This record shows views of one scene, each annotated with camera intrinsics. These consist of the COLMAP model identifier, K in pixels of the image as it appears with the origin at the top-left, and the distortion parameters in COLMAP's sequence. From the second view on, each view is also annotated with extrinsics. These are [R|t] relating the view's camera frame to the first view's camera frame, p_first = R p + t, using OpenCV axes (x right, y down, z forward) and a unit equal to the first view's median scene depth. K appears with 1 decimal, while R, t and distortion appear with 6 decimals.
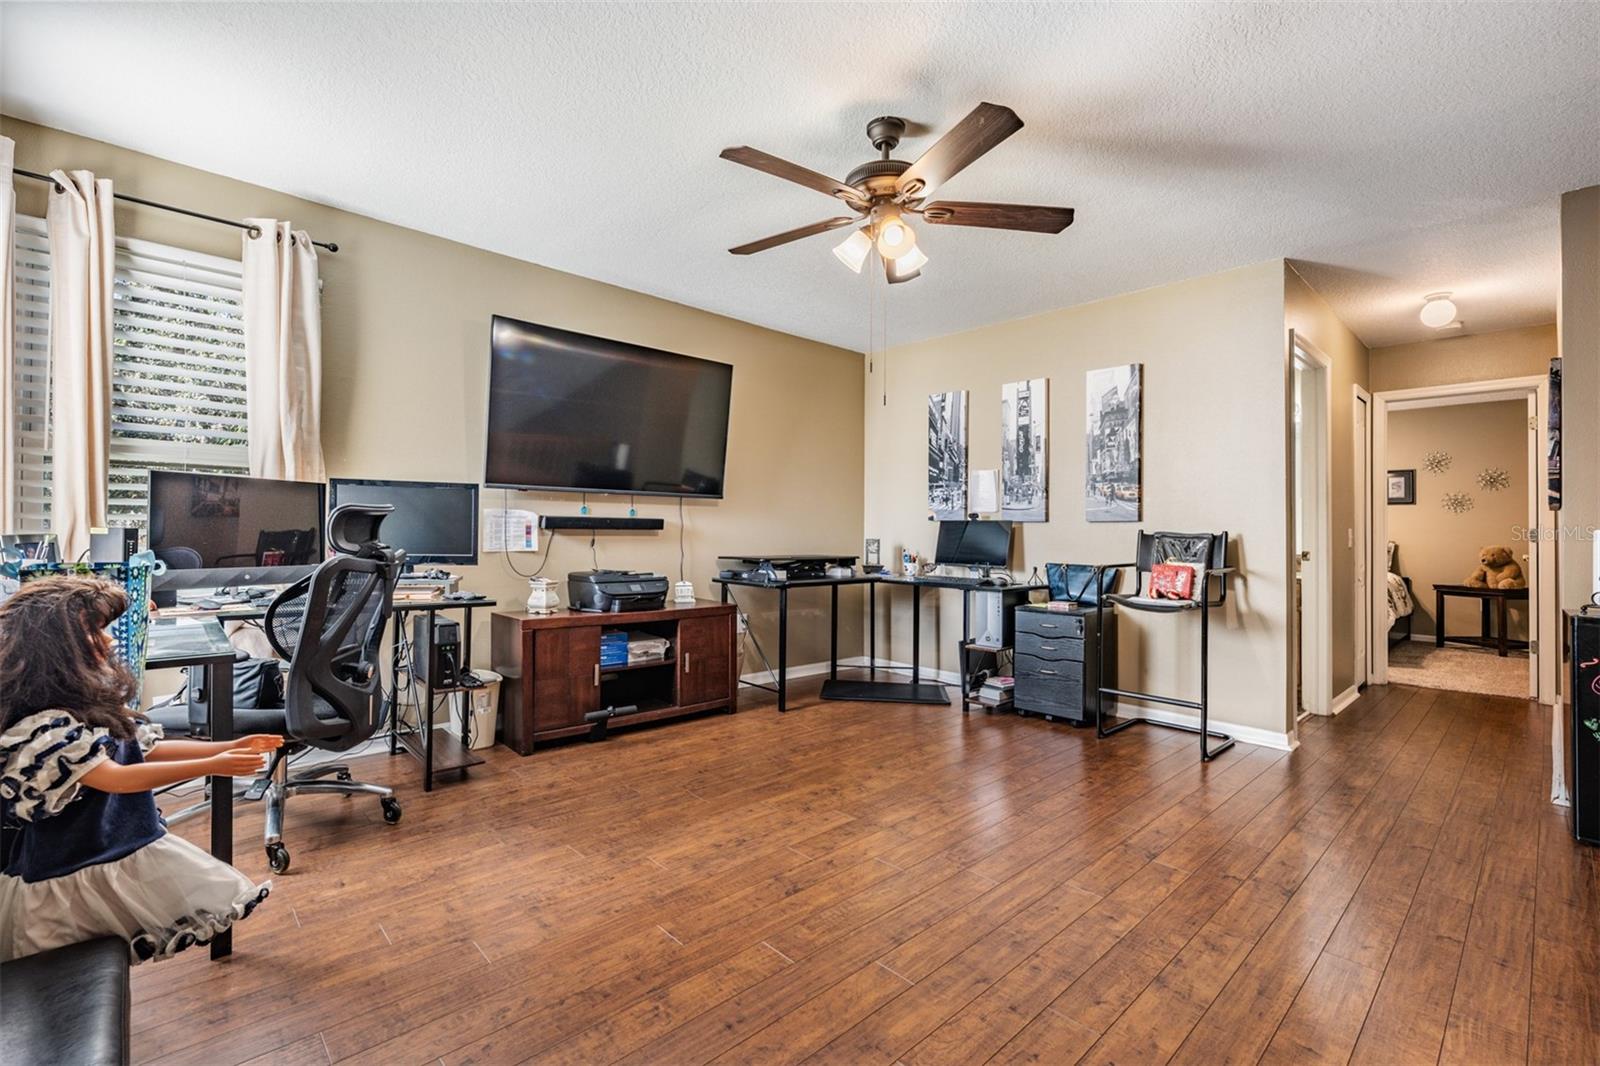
lens RADIAL K [[729.5, 0, 783.9], [0, 729.5, 528.7], [0, 0, 1]] dist [-0.003590, 0.000062]
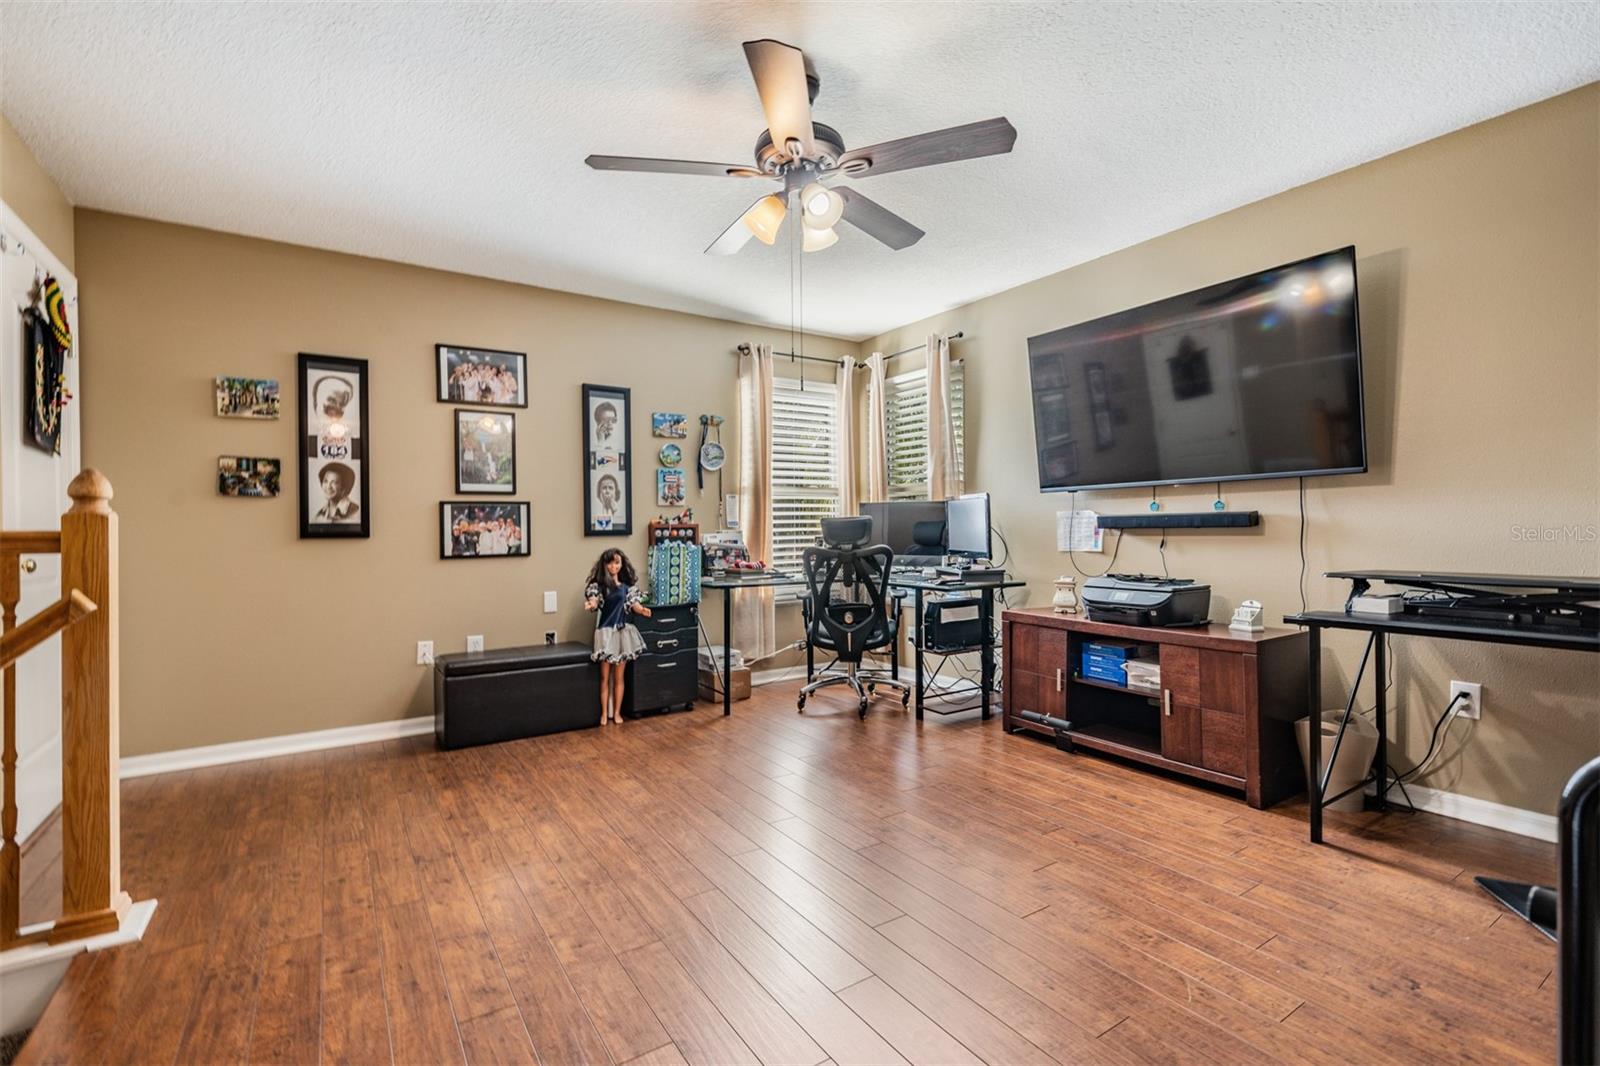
lens RADIAL K [[729.5, 0, 788.9], [0, 729.5, 536.1], [0, 0, 1]] dist [-0.003590, 0.000062]
pose [[-0.190740, -0.002923, -0.981636, 0.858152], [0.006949, 0.999966, -0.004328, 0.013855], [0.981616, -0.007647, -0.190713, 0.946097]]
